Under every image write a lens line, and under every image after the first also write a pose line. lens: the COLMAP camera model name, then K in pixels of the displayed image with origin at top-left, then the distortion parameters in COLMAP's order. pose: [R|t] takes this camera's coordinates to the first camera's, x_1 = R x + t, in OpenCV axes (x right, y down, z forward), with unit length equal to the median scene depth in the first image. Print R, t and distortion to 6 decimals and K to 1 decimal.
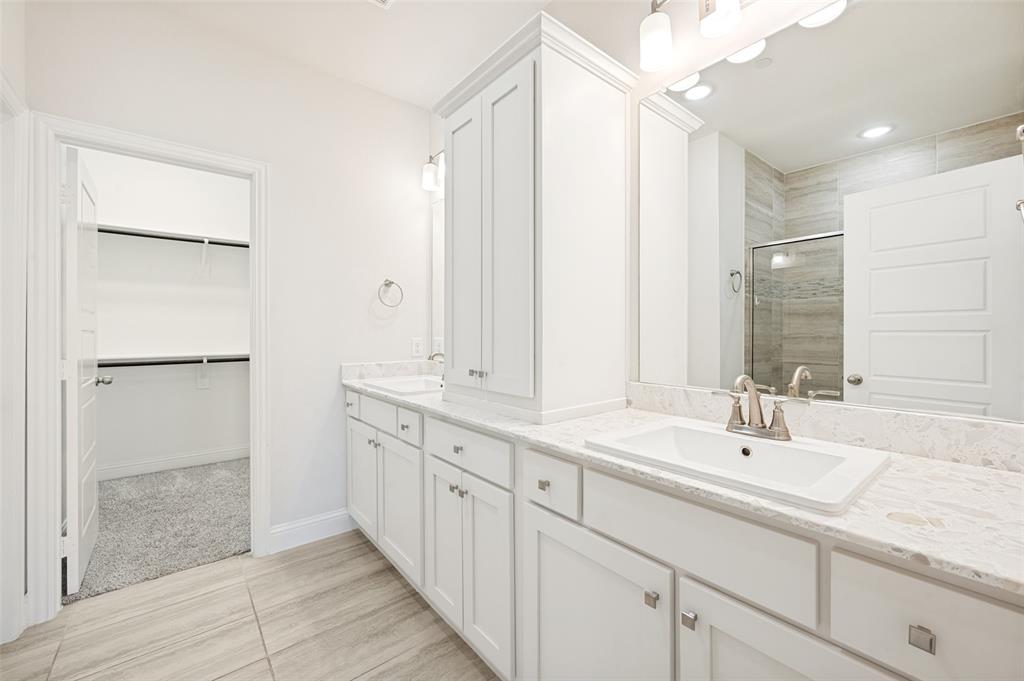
lens RADIAL K [[405.6, 0, 514.8], [0, 405.6, 334.3], [0, 0, 1]] dist [0.001574, 0.000534]
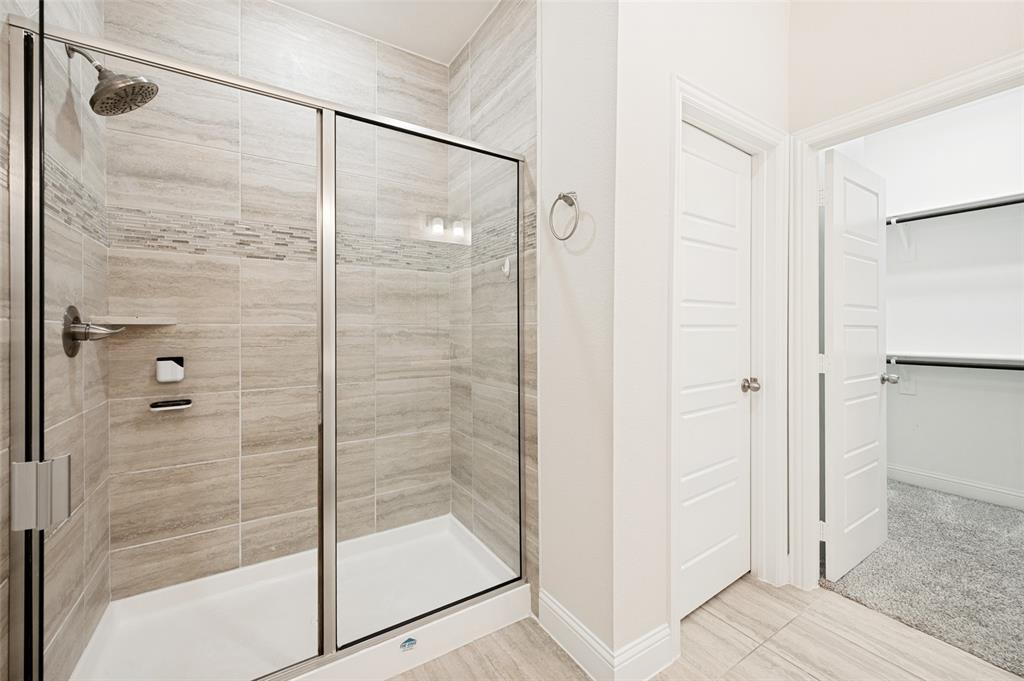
lens RADIAL K [[405.6, 0, 514.8], [0, 405.6, 334.3], [0, 0, 1]] dist [0.001574, 0.000534]
pose [[-0.144704, 0.004428, -0.989465, 0.046262], [0.009112, 0.999954, 0.003143, -0.000060], [0.989433, -0.008561, -0.144738, 0.339734]]
